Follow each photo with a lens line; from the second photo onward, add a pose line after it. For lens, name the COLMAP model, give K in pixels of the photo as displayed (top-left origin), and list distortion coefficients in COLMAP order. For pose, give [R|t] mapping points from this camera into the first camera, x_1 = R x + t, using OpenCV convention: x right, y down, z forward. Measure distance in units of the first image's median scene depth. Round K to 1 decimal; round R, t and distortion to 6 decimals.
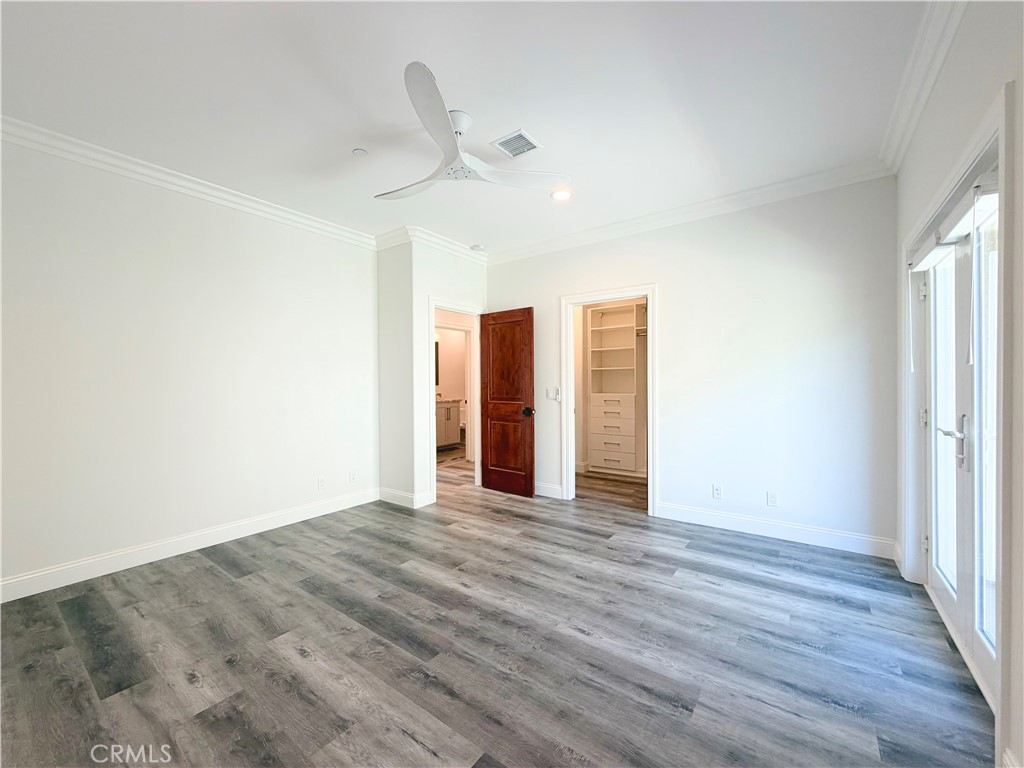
lens RADIAL K [[409.6, 0, 510.4], [0, 409.6, 384.2], [0, 0, 1]] dist [0.000090, 0.000755]
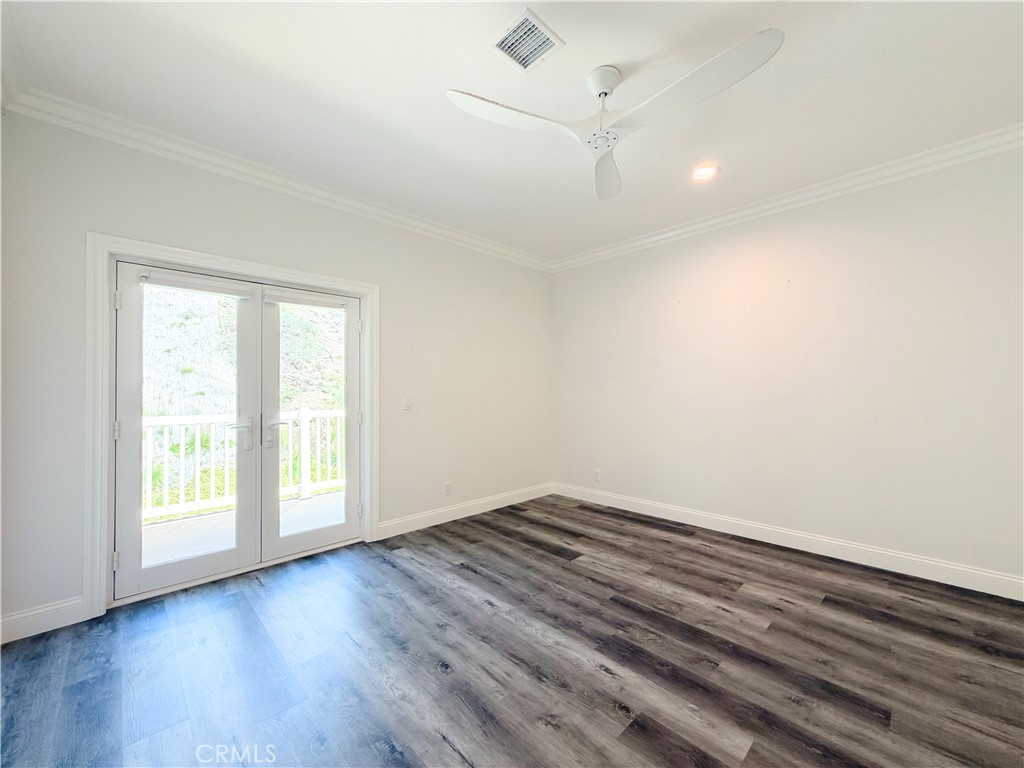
lens RADIAL K [[409.6, 0, 527.7], [0, 409.6, 384.2], [0, 0, 1]] dist [0.000090, 0.000755]
pose [[-0.991634, 0.012870, 0.128438, -0.084237], [0.011622, 0.999878, -0.010457, -0.004993], [-0.128557, -0.008877, -0.991662, 2.080487]]
